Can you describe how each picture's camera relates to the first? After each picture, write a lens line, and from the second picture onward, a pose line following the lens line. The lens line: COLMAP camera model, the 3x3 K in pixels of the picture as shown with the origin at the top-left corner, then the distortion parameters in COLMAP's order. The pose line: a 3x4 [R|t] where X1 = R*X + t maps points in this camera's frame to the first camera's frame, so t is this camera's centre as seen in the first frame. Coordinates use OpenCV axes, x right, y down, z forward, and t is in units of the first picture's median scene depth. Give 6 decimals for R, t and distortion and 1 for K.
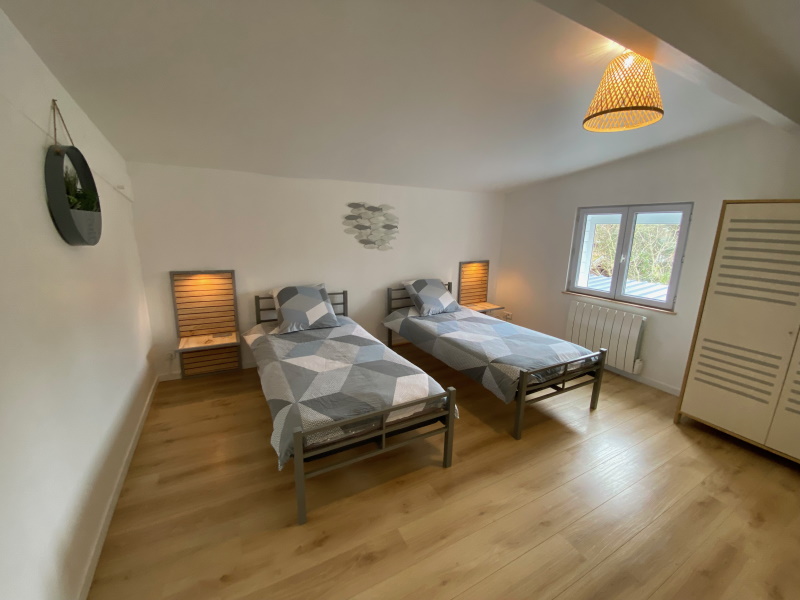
lens RADIAL K [[327.0, 0, 400.0], [0, 327.0, 300.0], [0, 0, 1]] dist [0.001170, -0.000027]
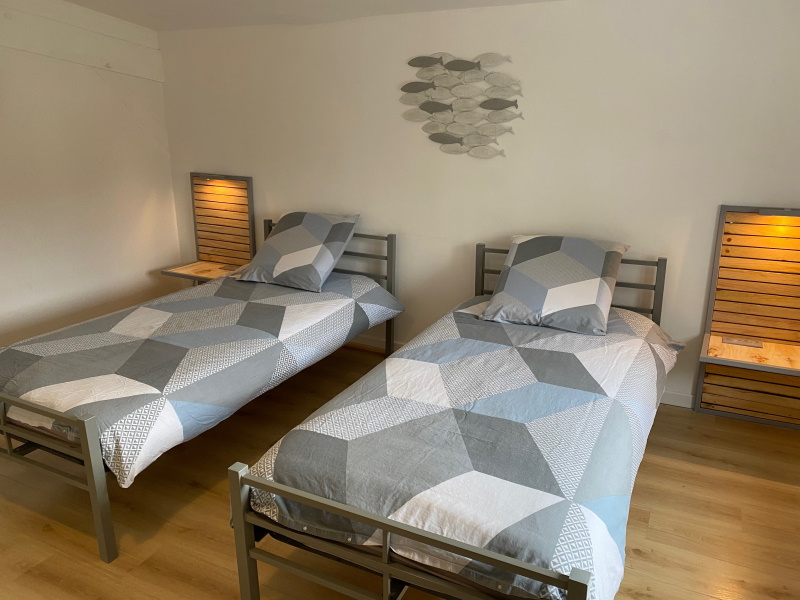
lens RADIAL K [[623.7, 0, 400.0], [0, 623.7, 300.0], [0, 0, 1]] dist [0.003271, 0.005116]
pose [[0.557978, 0.220301, -0.800080, 0.665392], [-0.163451, 0.974409, 0.154311, -0.082629], [0.813600, 0.044671, 0.579707, 0.455628]]
